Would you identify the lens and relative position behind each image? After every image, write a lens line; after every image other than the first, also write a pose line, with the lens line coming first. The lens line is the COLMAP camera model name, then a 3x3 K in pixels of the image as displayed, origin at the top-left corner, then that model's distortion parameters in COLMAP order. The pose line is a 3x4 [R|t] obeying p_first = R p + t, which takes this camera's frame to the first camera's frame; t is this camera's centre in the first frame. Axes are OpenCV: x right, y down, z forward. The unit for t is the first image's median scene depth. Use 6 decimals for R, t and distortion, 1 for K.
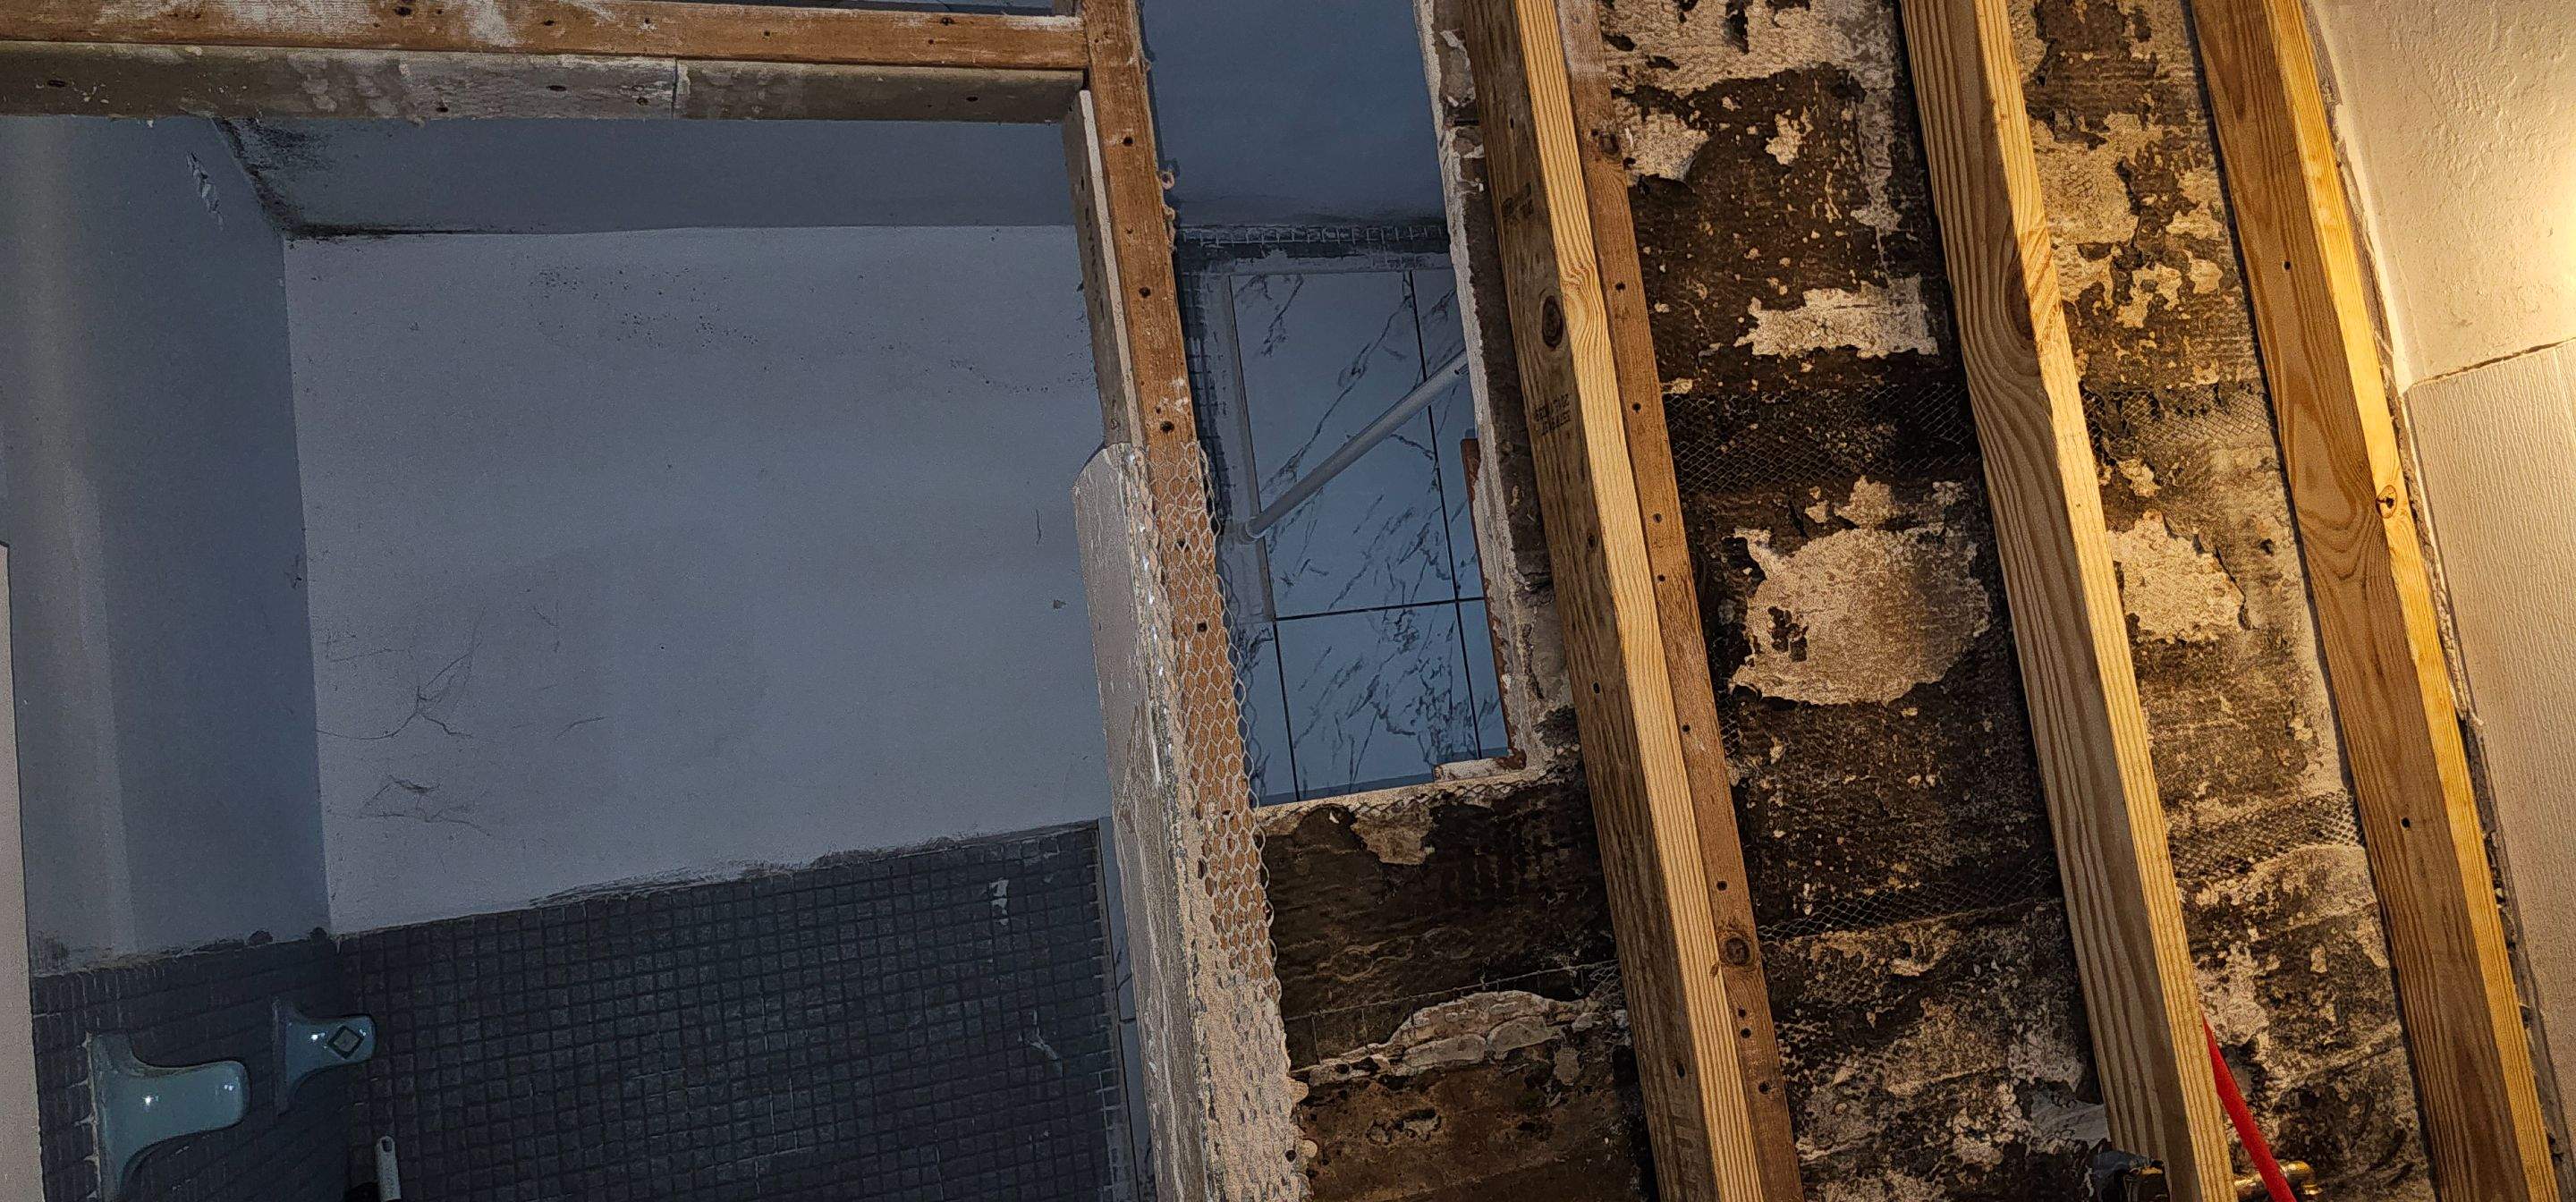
lens RADIAL K [[1754.2, 0, 1296.0], [0, 1754.2, 597.9], [0, 0, 1]] dist [0.074884, -0.083082]
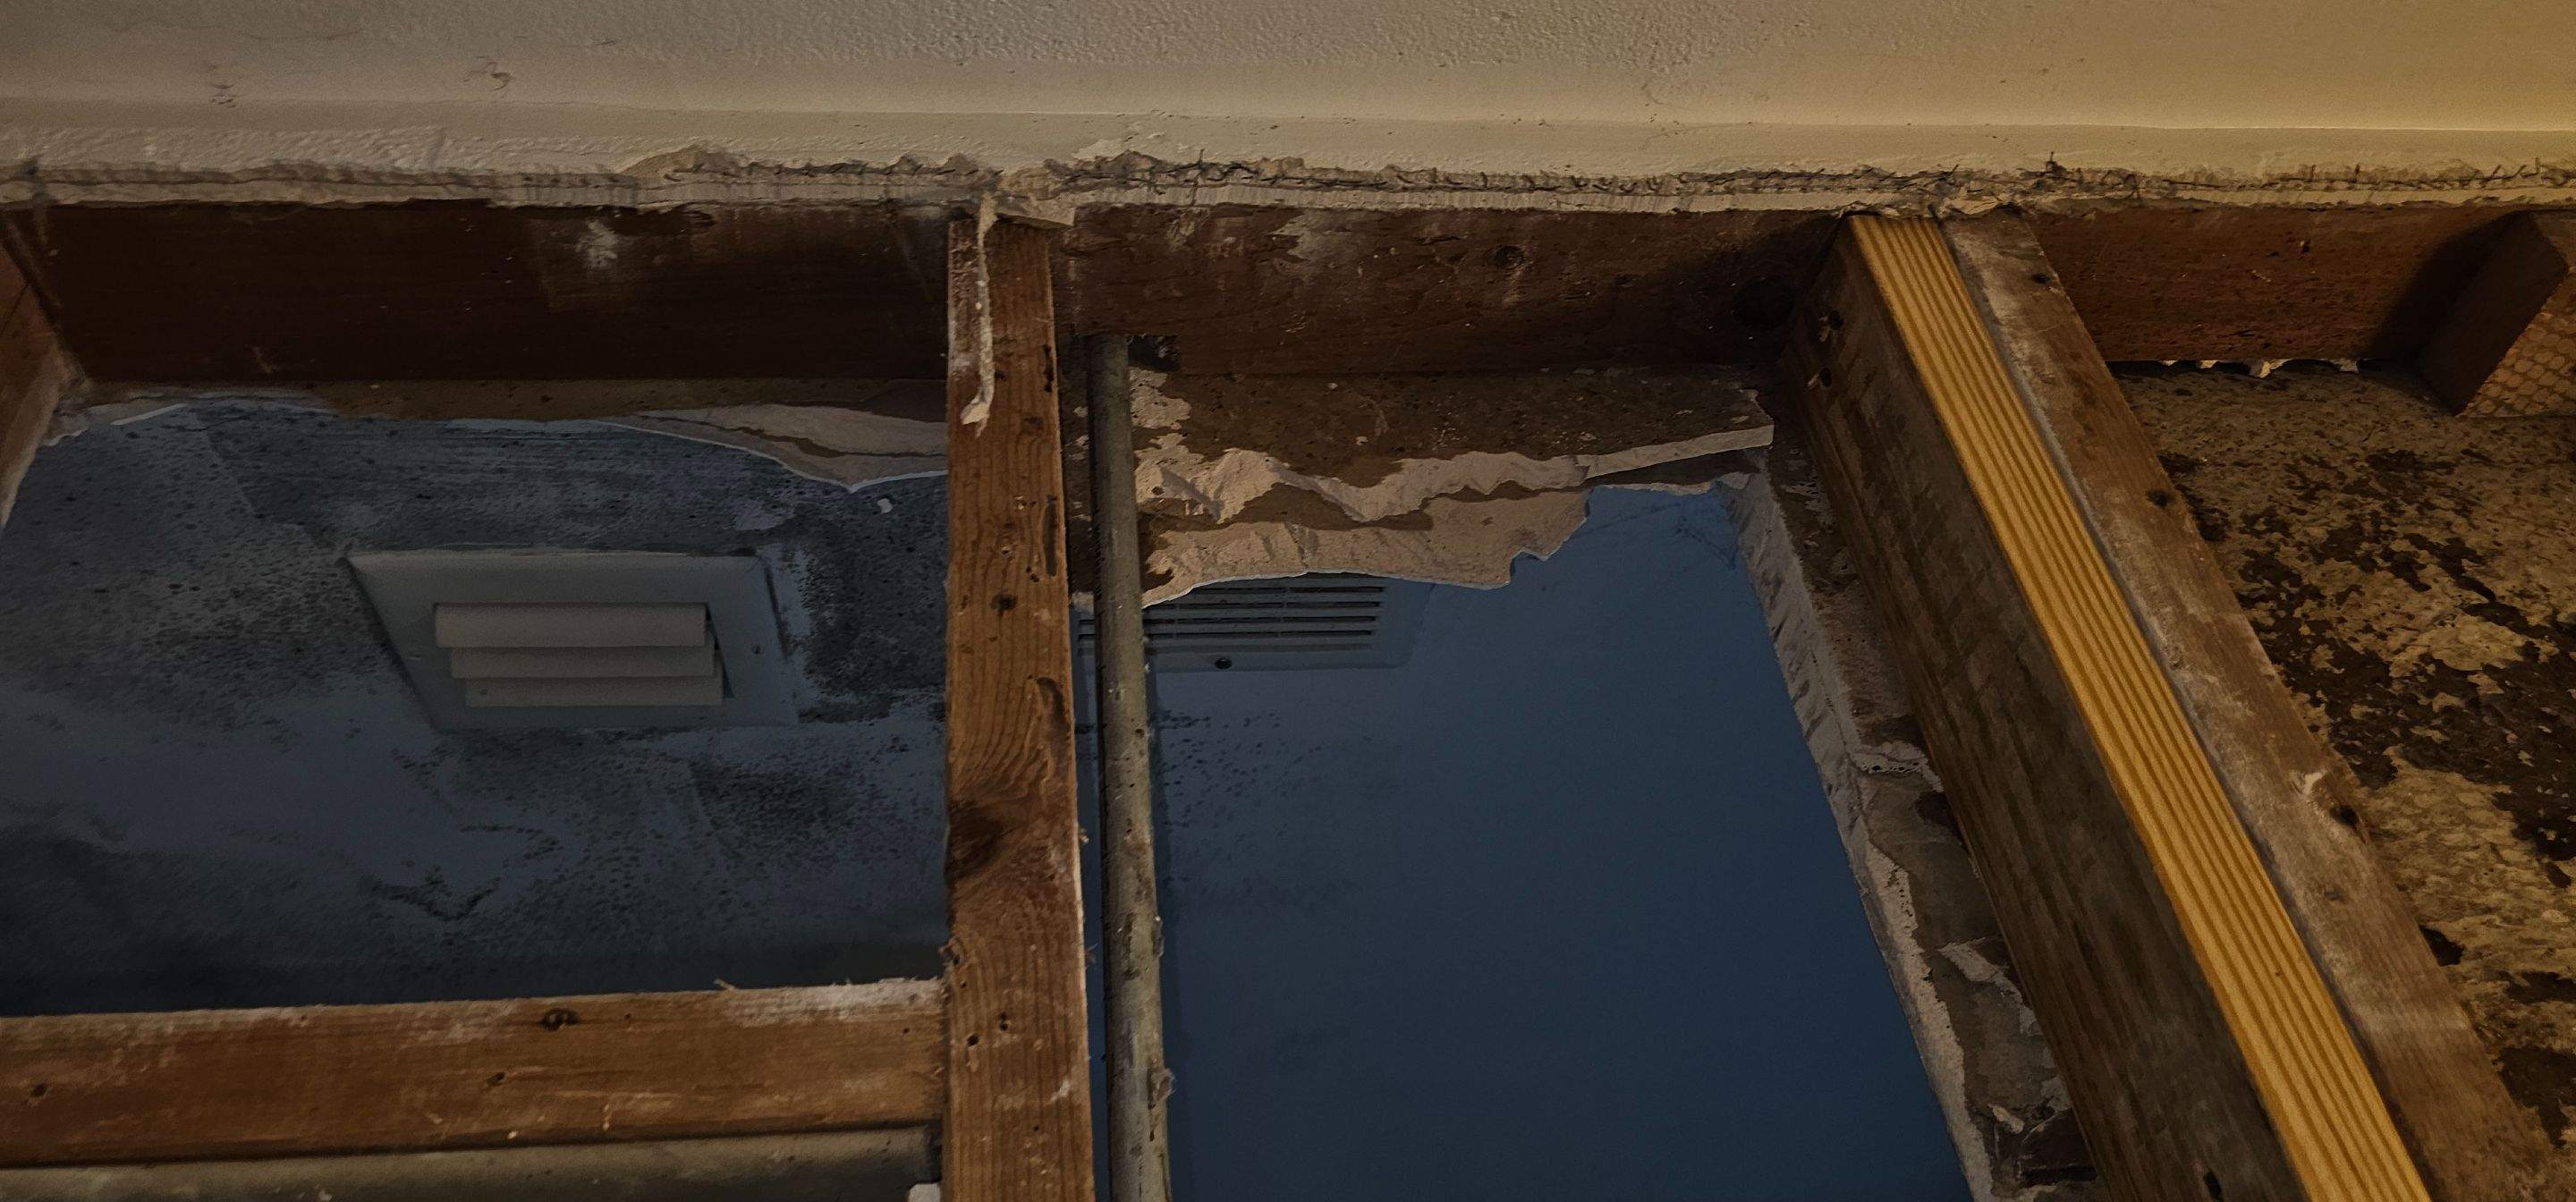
lens RADIAL K [[1733.9, 0, 1281.7], [0, 1733.9, 546.6], [0, 0, 1]] dist [0.059169, -0.077009]
pose [[0.968145, -0.119861, -0.219839, 0.033087], [-0.011697, 0.855374, -0.517879, -0.184588], [0.250118, 0.503953, 0.826724, 0.568506]]
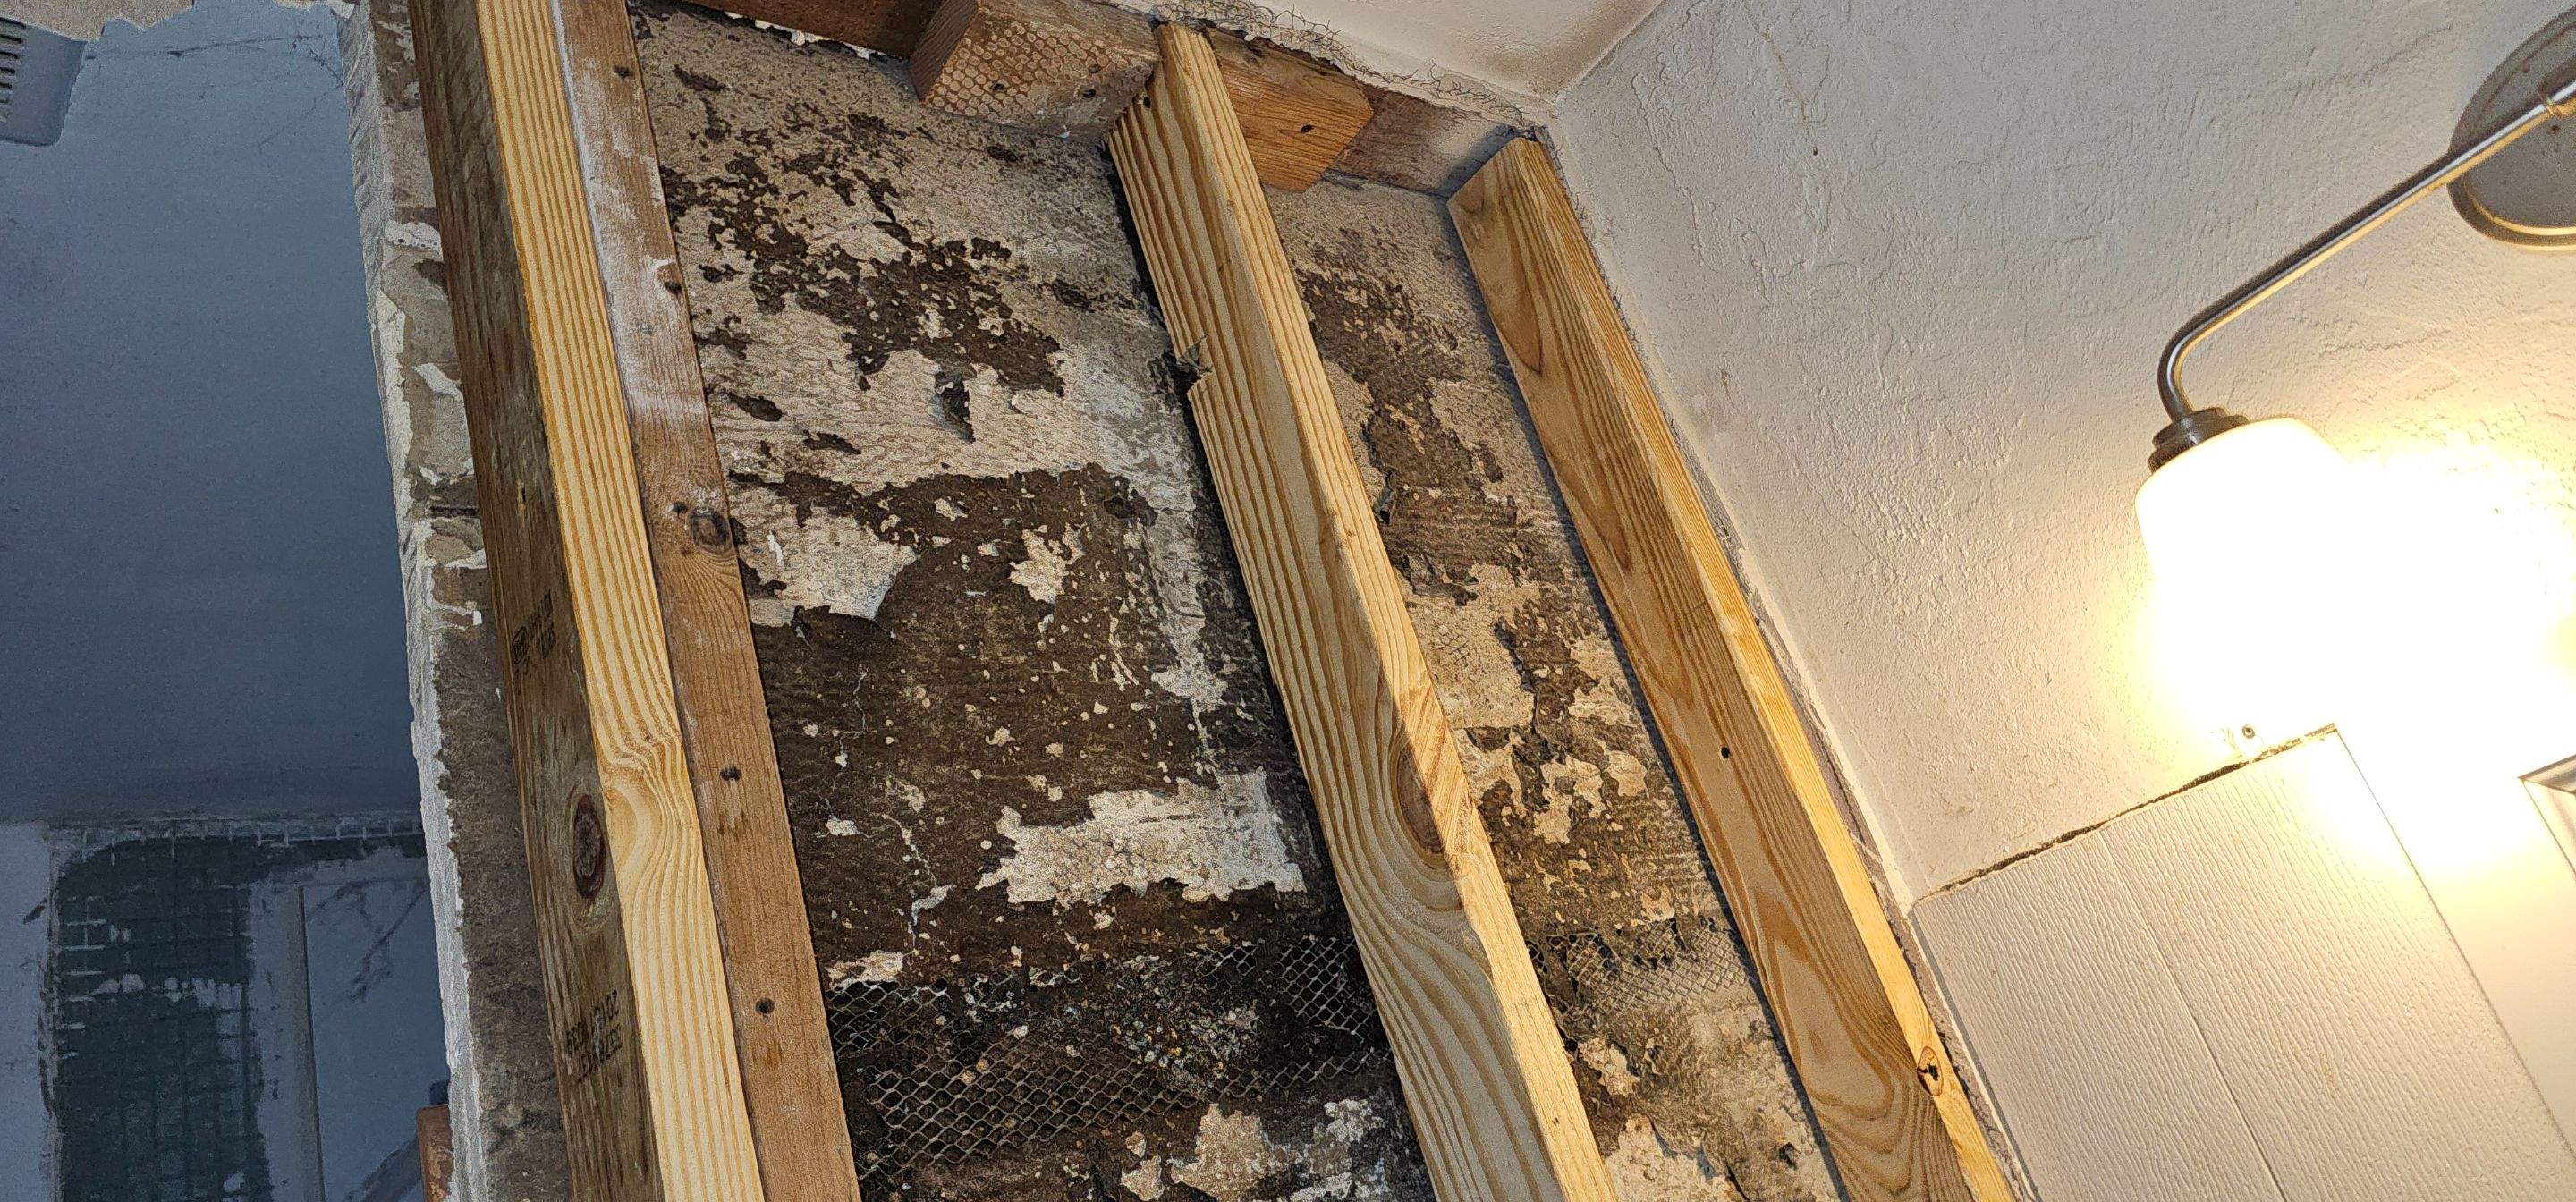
lens RADIAL K [[1727.4, 0, 1287.1], [0, 1727.4, 569.4], [0, 0, 1]] dist [0.134583, -0.308569]
pose [[0.937510, 0.006986, 0.347888, 0.146416], [0.120654, 0.931243, -0.343845, -0.033379], [-0.326371, 0.364332, 0.872207, 0.438647]]
